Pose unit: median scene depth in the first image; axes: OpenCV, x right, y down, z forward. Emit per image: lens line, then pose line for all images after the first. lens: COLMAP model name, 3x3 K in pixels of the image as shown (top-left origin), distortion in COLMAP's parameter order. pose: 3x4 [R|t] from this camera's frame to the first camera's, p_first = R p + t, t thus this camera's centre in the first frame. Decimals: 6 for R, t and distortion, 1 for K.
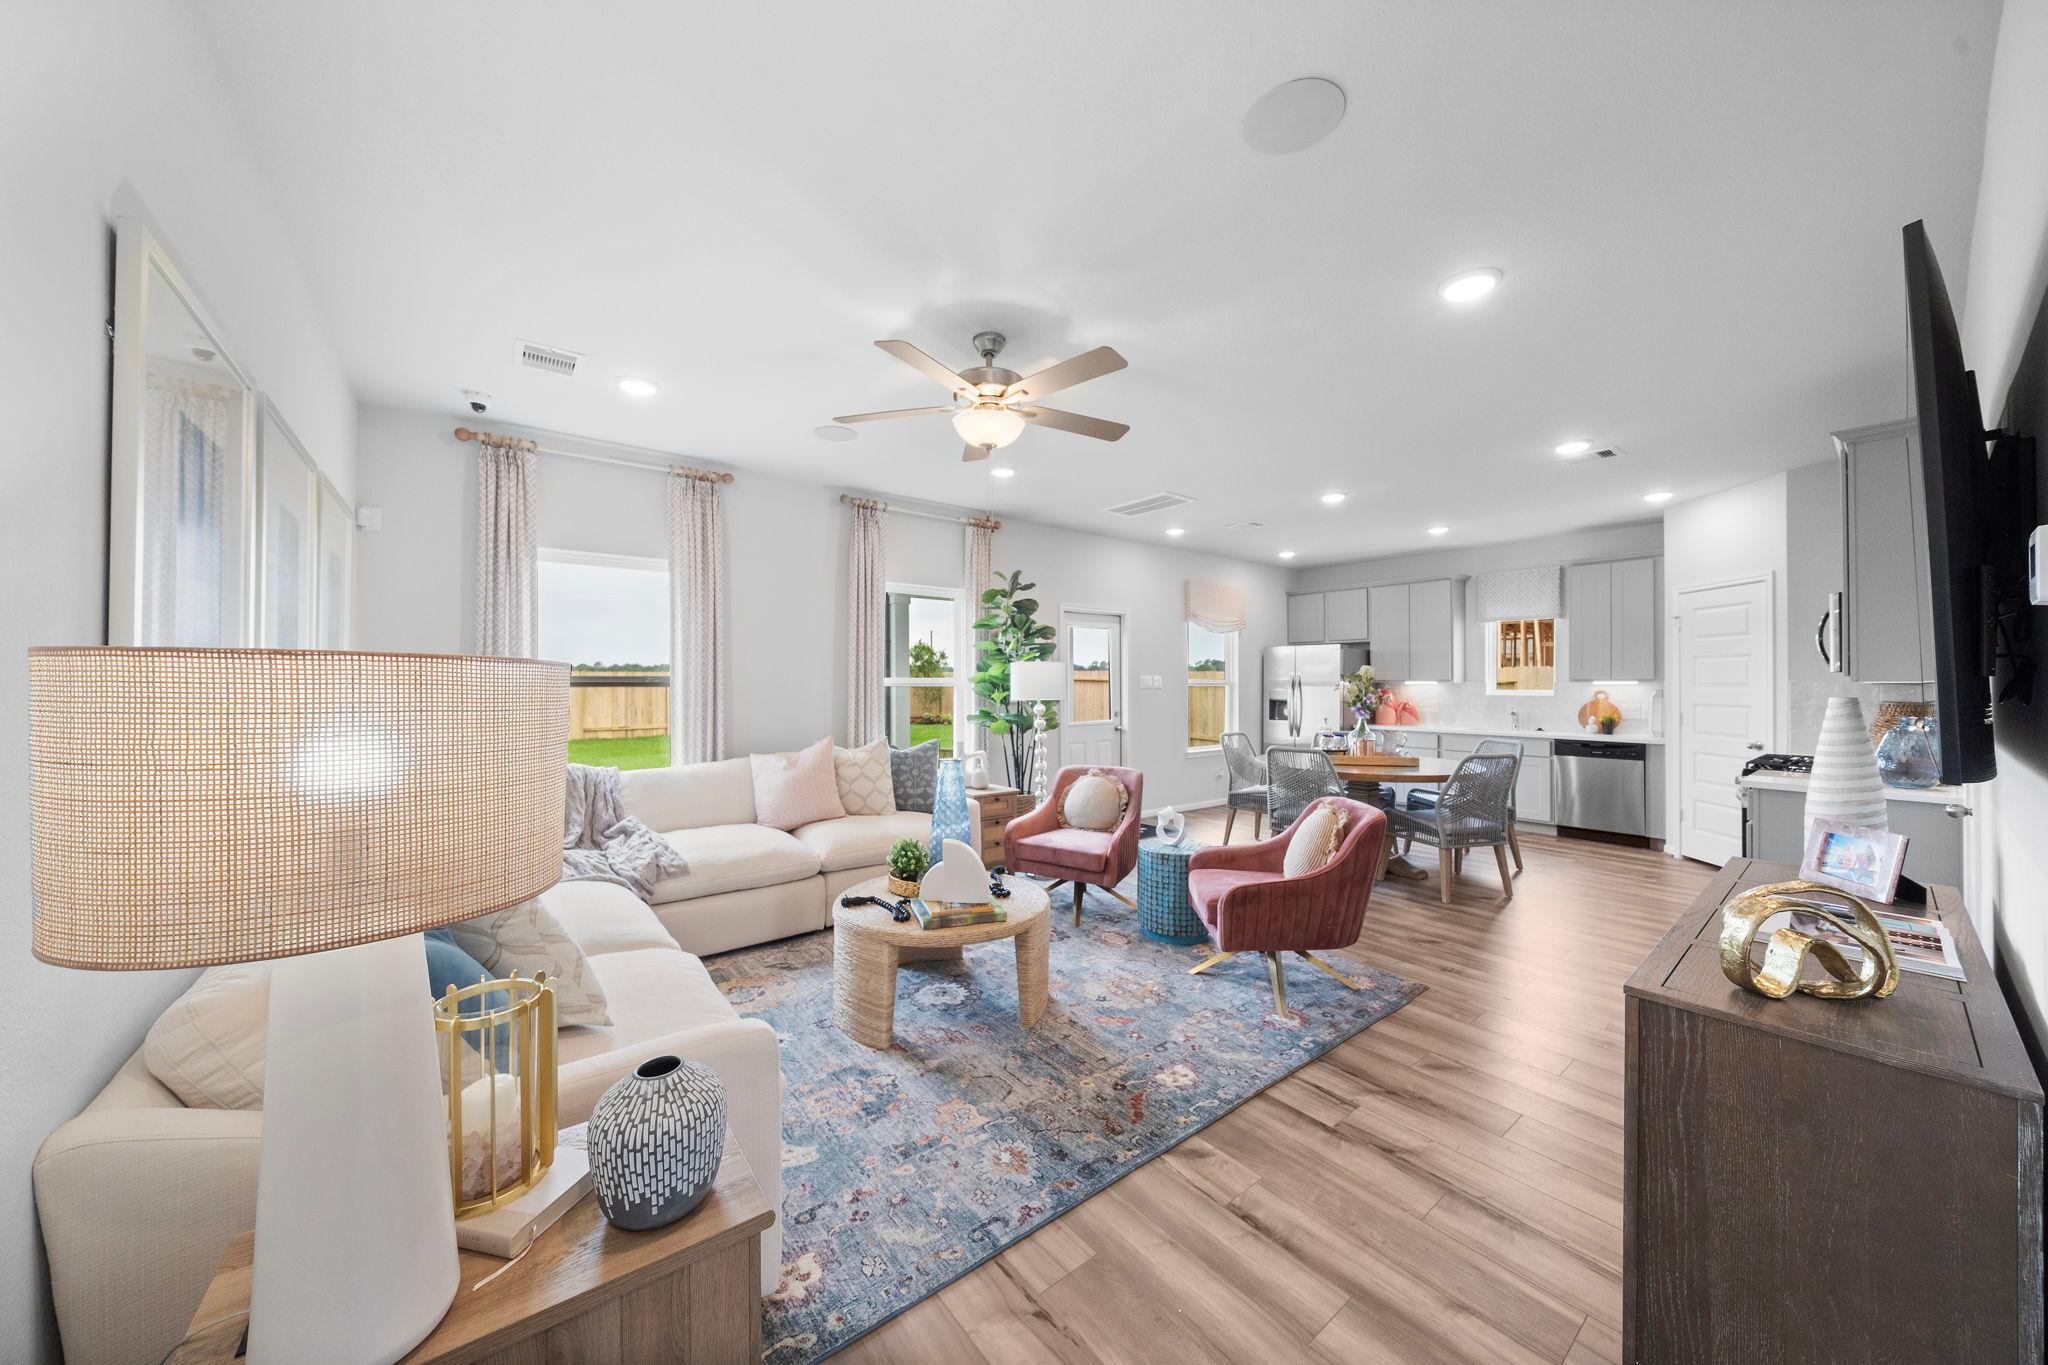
lens RADIAL K [[720.1, 0, 1021.8], [0, 720.1, 689.8], [0, 0, 1]] dist [-0.003266, -0.000169]
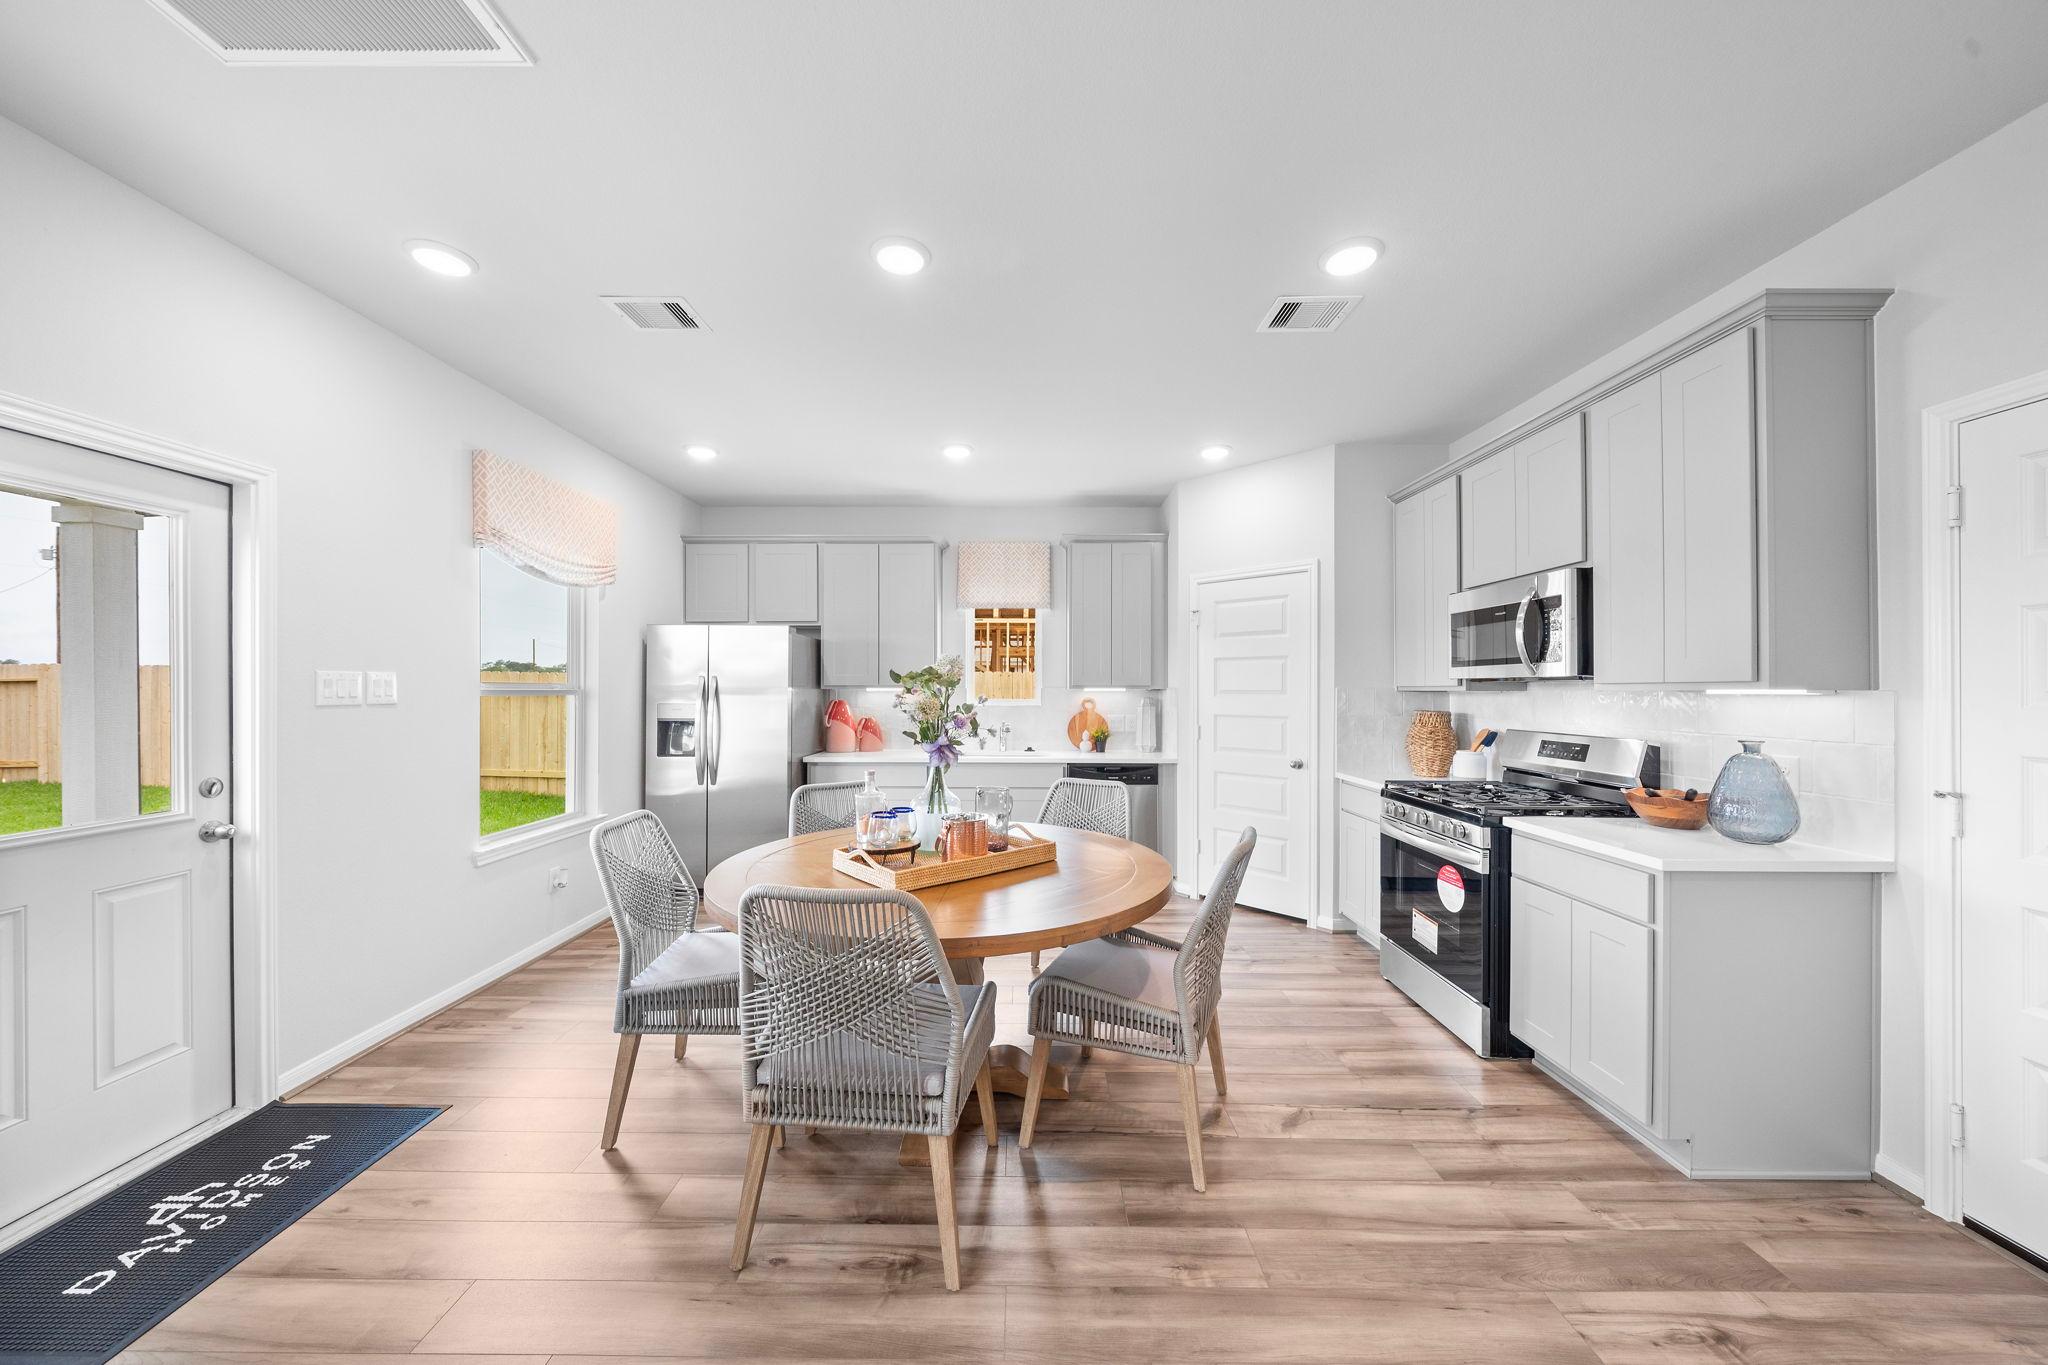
lens RADIAL K [[720.1, 0, 1021.8], [0, 720.1, 689.8], [0, 0, 1]] dist [-0.003266, -0.000169]
pose [[0.637202, 0.000350, 0.770697, 0.105768], [0.005731, 0.999970, -0.005193, -0.005440], [-0.770675, 0.007726, 0.637181, 0.476496]]
